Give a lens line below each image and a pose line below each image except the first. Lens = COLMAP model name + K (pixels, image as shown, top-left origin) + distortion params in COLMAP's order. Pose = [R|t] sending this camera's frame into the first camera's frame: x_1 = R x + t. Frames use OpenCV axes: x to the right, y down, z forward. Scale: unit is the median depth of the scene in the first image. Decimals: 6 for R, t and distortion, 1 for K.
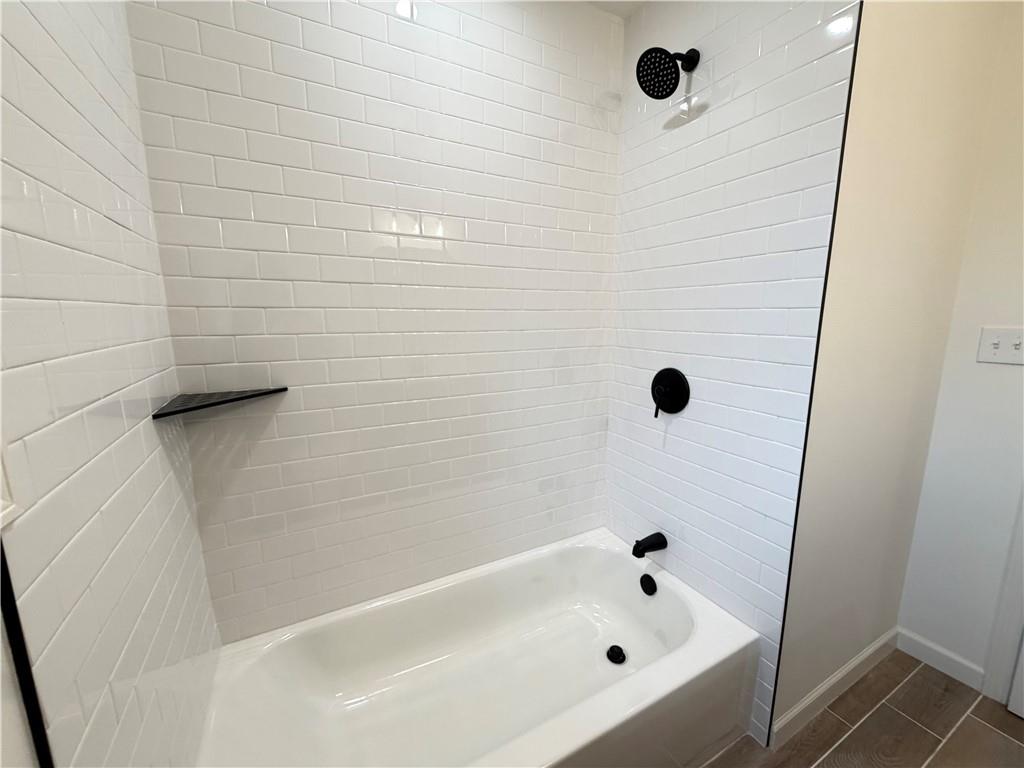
lens RADIAL K [[408.6, 0, 509.2], [0, 408.6, 384.8], [0, 0, 1]] dist [0.000268, -0.000437]
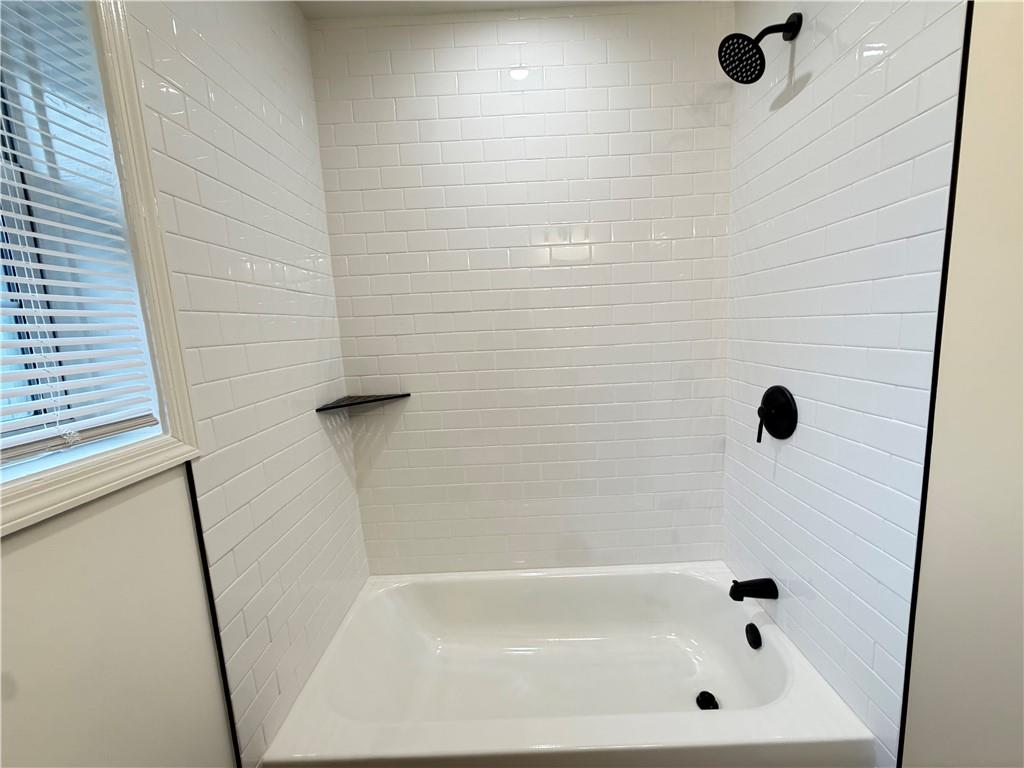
lens RADIAL K [[408.6, 0, 510.8], [0, 408.6, 384.2], [0, 0, 1]] dist [0.000268, -0.000437]
pose [[0.876415, 0.023677, -0.480974, 0.376109], [-0.031845, 0.999454, -0.008827, -0.022100], [0.480502, 0.023053, 0.876691, -0.015846]]
